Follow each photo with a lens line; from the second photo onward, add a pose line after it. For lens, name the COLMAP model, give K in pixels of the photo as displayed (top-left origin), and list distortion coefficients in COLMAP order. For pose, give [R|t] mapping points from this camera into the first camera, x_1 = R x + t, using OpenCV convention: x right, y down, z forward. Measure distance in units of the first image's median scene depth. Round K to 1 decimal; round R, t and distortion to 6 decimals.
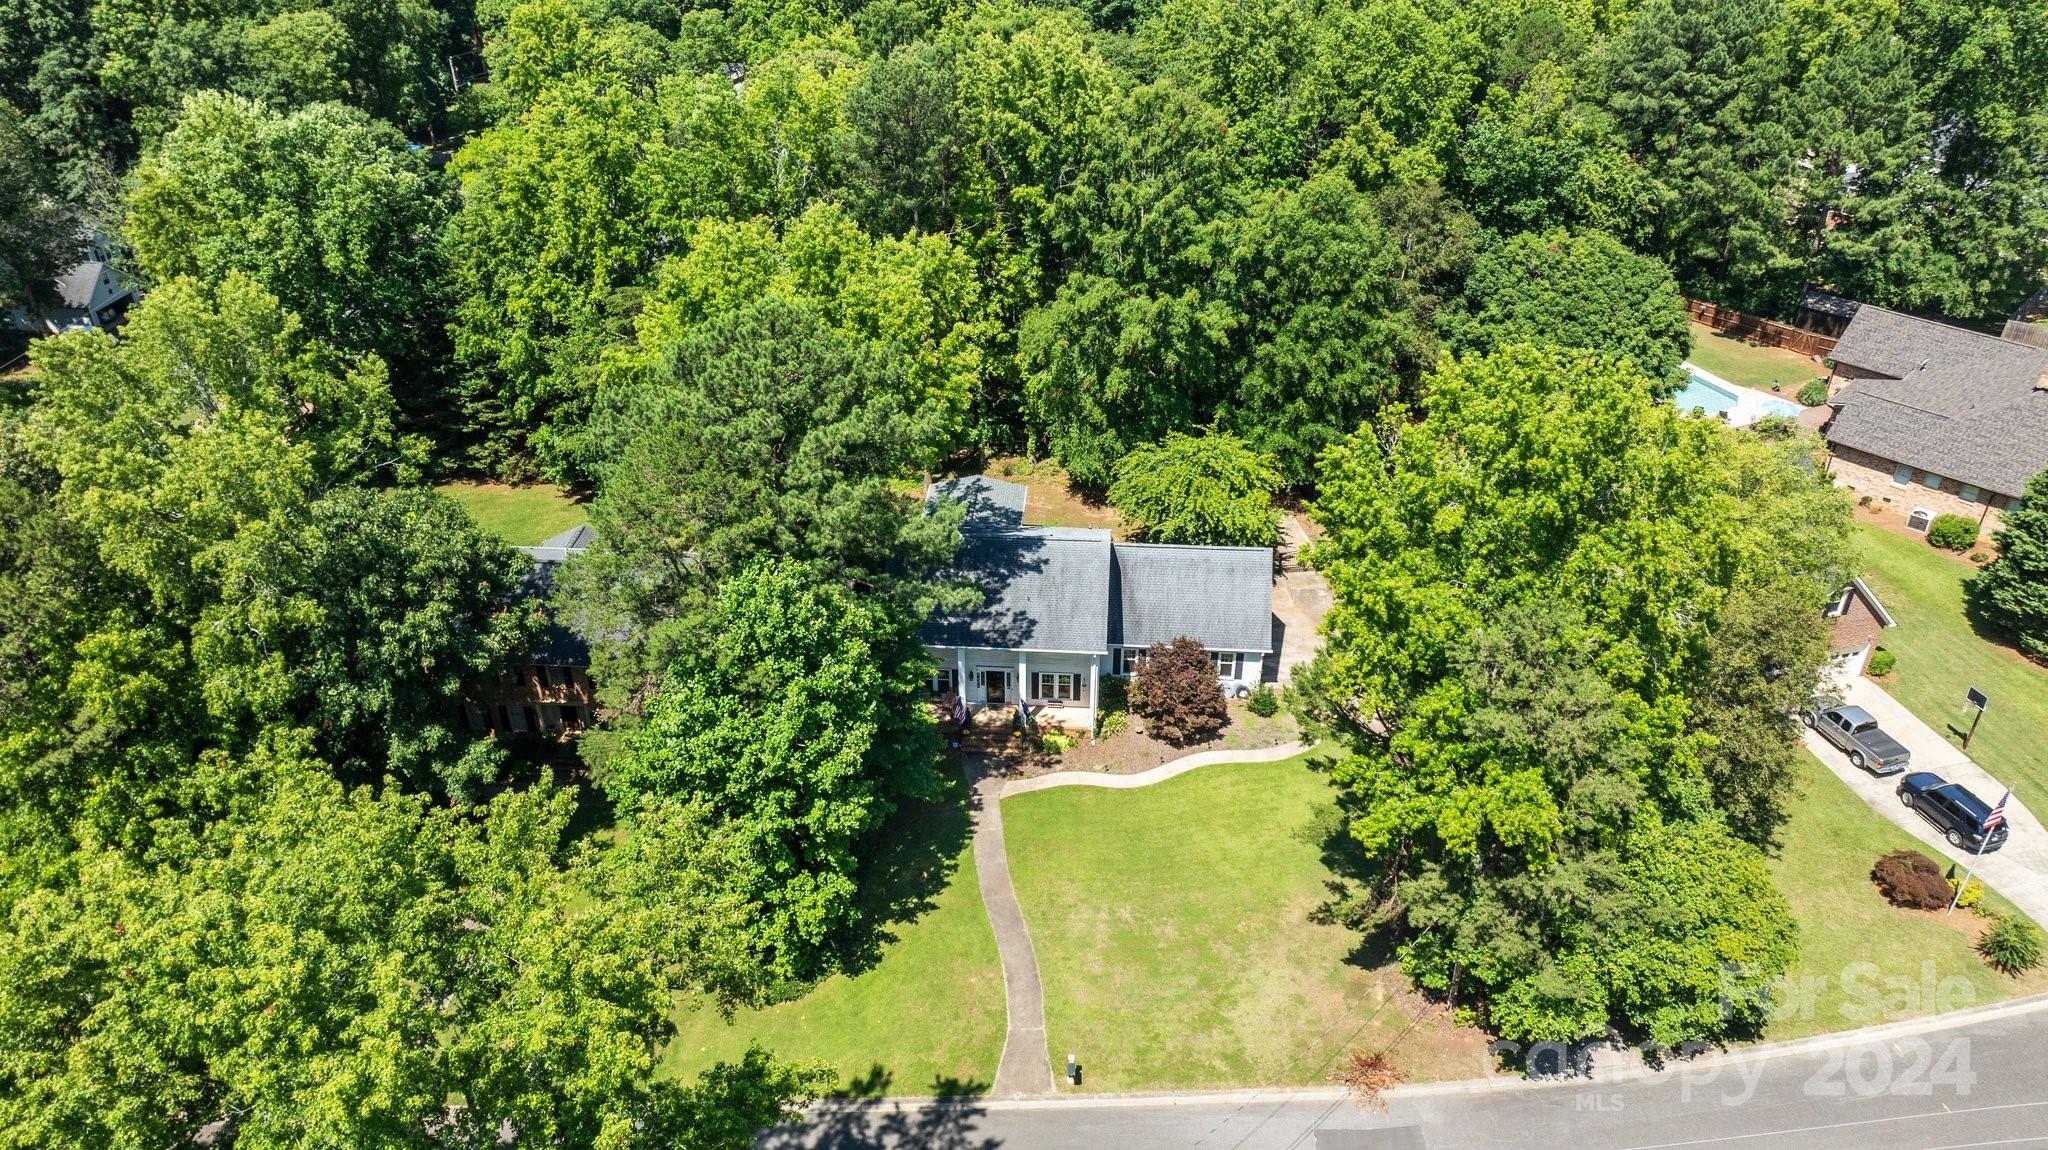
lens RADIAL K [[1415.5, 0, 1024.2], [0, 1415.5, 575.4], [0, 0, 1]] dist [0.002080, 0.002945]
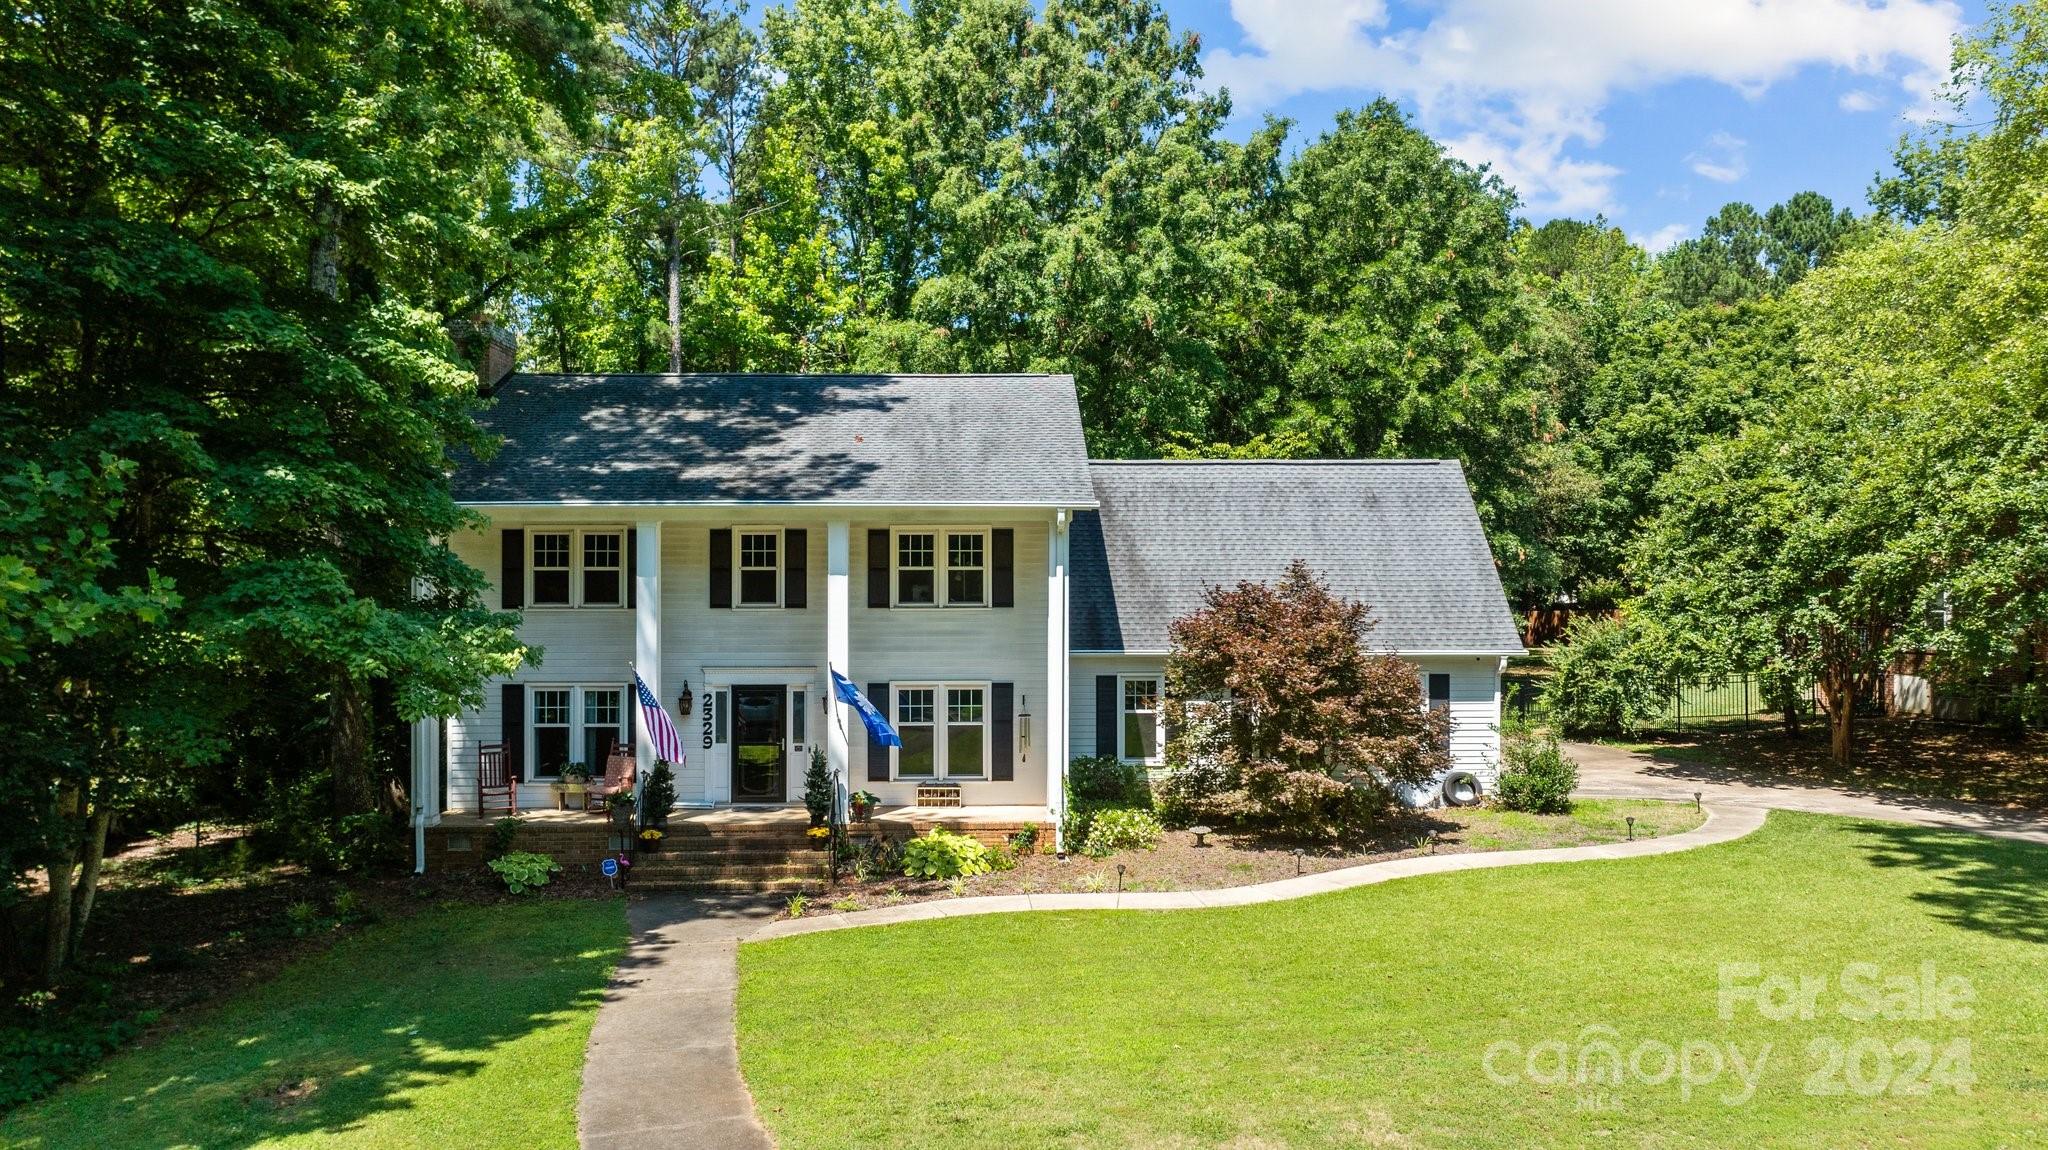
lens RADIAL K [[1415.5, 0, 1019.1], [0, 1415.5, 574.8], [0, 0, 1]] dist [0.002080, 0.002945]
pose [[0.995982, -0.010711, 0.088910, 0.011622], [0.060680, 0.810872, -0.582069, 0.245728], [-0.065860, 0.585125, 0.808264, 0.704601]]
